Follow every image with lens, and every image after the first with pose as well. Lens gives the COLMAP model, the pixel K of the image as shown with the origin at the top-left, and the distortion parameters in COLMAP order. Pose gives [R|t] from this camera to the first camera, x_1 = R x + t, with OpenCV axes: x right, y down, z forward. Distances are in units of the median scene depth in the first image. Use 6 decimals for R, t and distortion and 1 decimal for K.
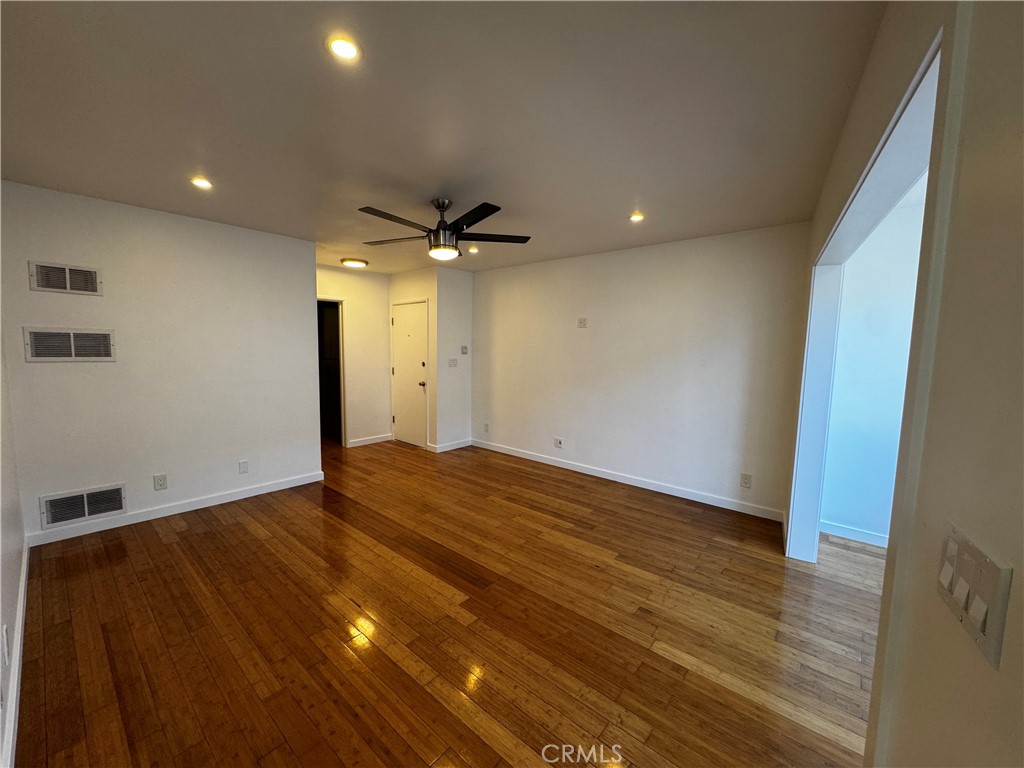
lens RADIAL K [[408.2, 0, 511.3], [0, 408.2, 383.3], [0, 0, 1]] dist [-0.005225, 0.000303]
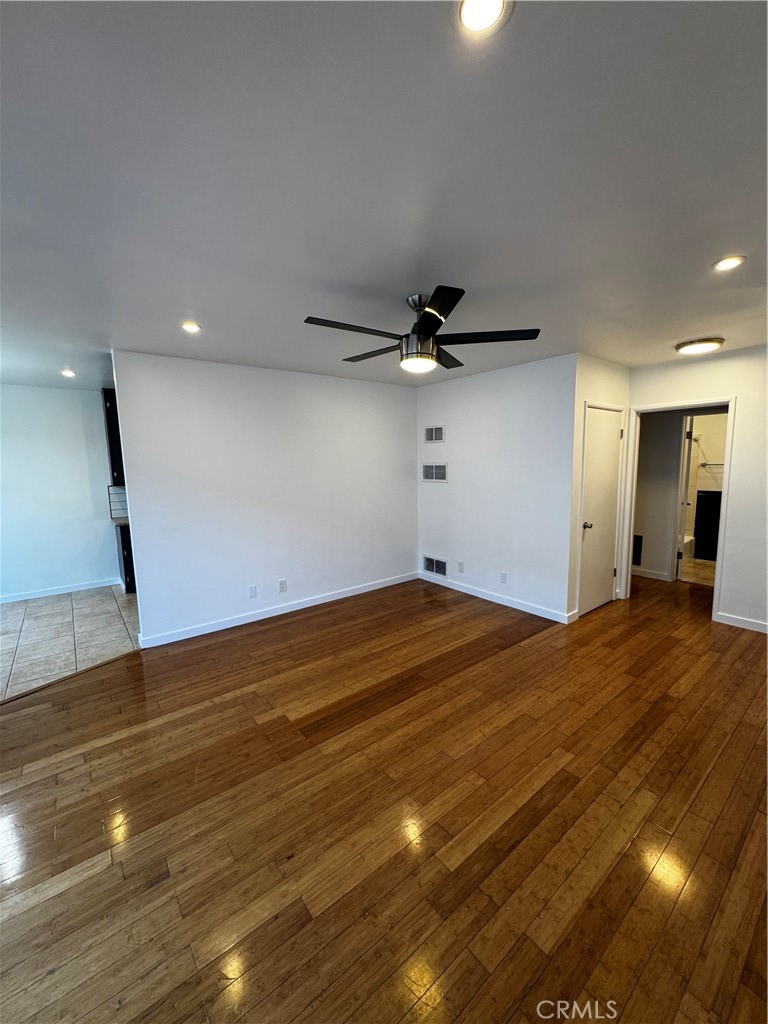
lens RADIAL K [[408.2, 0, 384.2], [0, 408.2, 509.6], [0, 0, 1]] dist [-0.005225, 0.000303]
pose [[-0.187252, 0.101638, -0.977040, 0.628146], [-0.072285, 0.990511, 0.116893, -0.117099], [0.979649, 0.092513, -0.178128, 1.049356]]
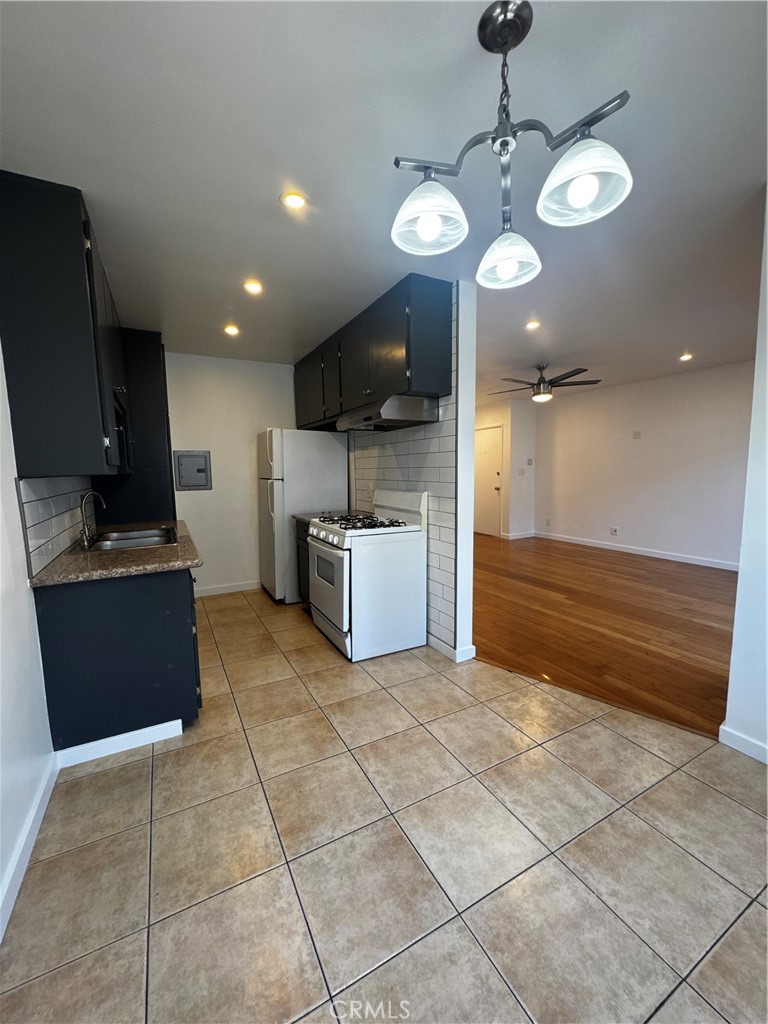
lens RADIAL K [[408.2, 0, 382.7], [0, 408.2, 511.3], [0, 0, 1]] dist [-0.005225, 0.000303]
pose [[0.935545, 0.002035, -0.353202, -0.175269], [0.003363, 0.999887, 0.014668, 0.100542], [0.353192, -0.014910, 0.935432, -0.695518]]
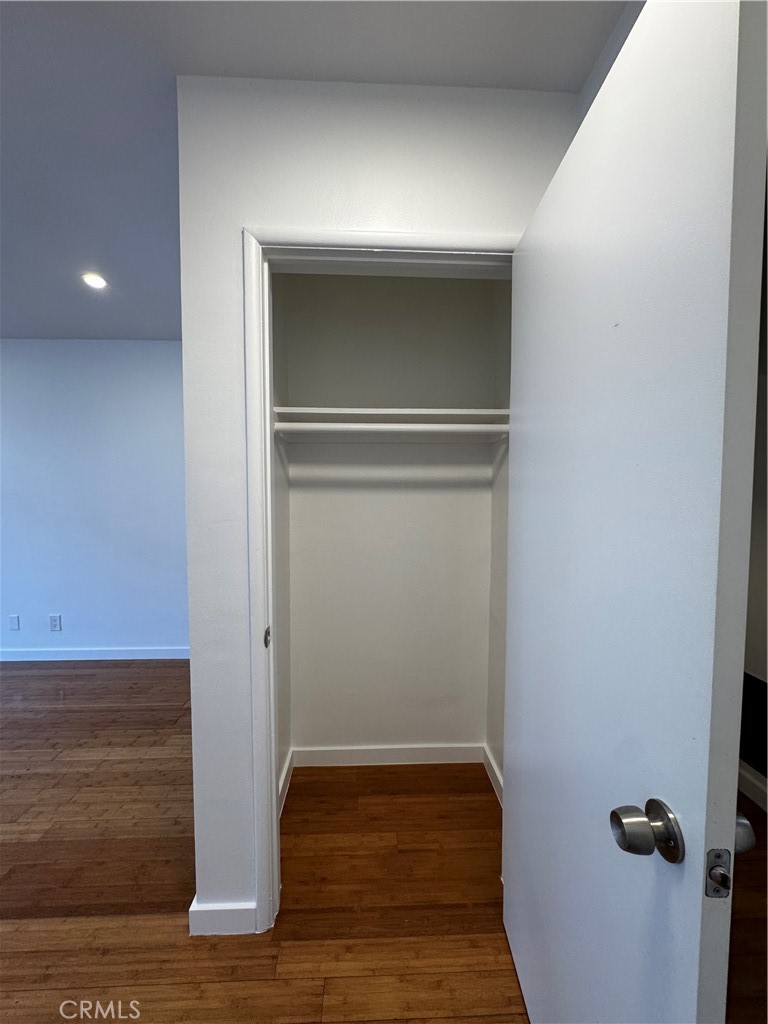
lens RADIAL K [[408.2, 0, 383.1], [0, 408.2, 511.7], [0, 0, 1]] dist [-0.005225, 0.000303]
pose [[-0.729851, 0.019597, -0.683326, -0.523478], [-0.073622, 0.991522, 0.107071, -0.130769], [0.679631, 0.128454, -0.722220, 1.762896]]
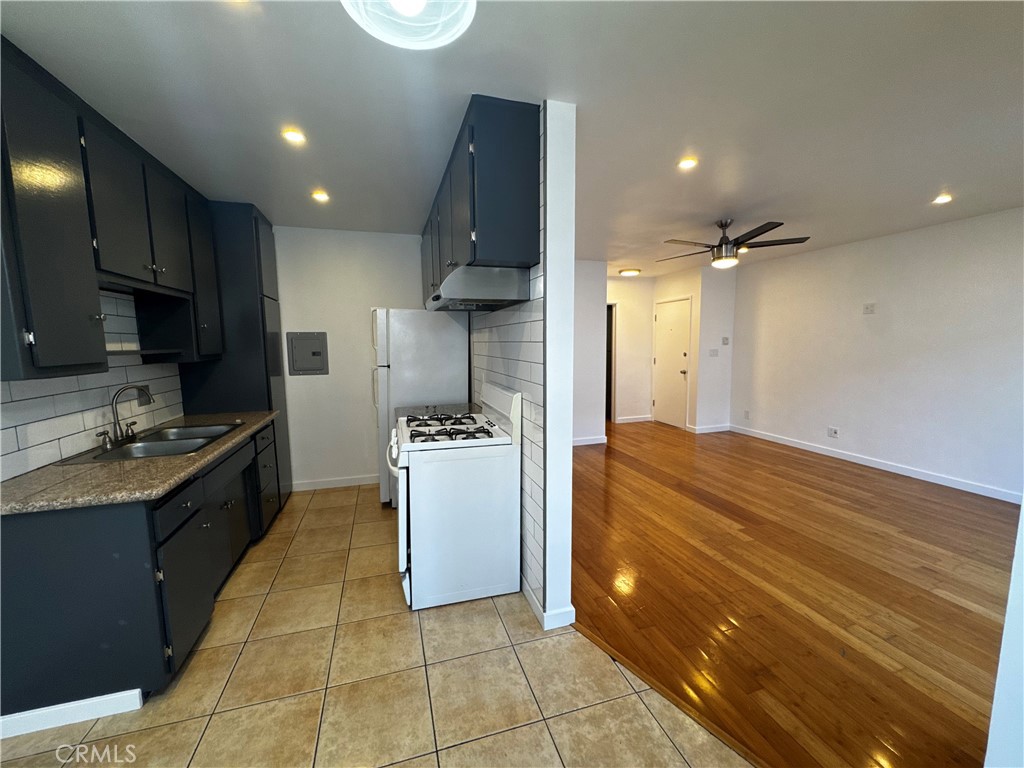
lens RADIAL K [[408.2, 0, 511.4], [0, 408.2, 384.2], [0, 0, 1]] dist [-0.005225, 0.000303]
pose [[0.850799, 0.027458, -0.524774, -0.052948], [-0.019820, 0.999600, 0.020169, 0.040069], [0.525118, -0.006758, 0.851003, -0.389018]]
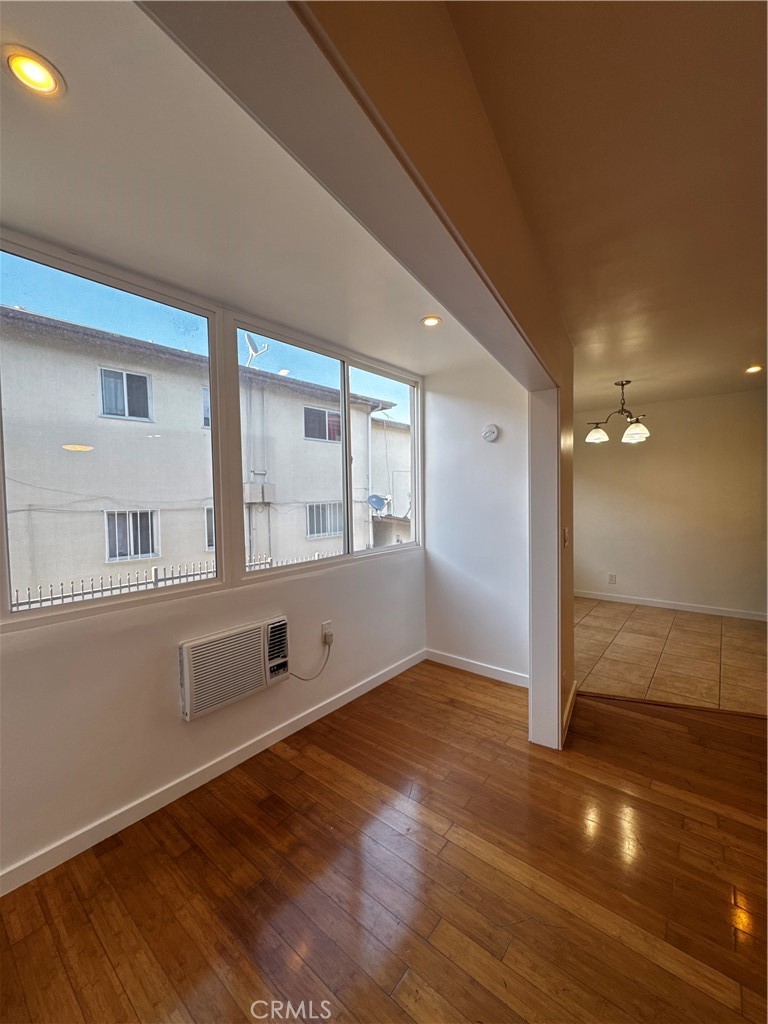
lens RADIAL K [[408.2, 0, 383.4], [0, 408.2, 515.6], [0, 0, 1]] dist [-0.005225, 0.000303]
pose [[-0.999804, 0.002418, -0.019638, 0.561979], [-0.000377, 0.990002, 0.141055, -0.077374], [0.019782, 0.141035, -0.989807, 0.949221]]
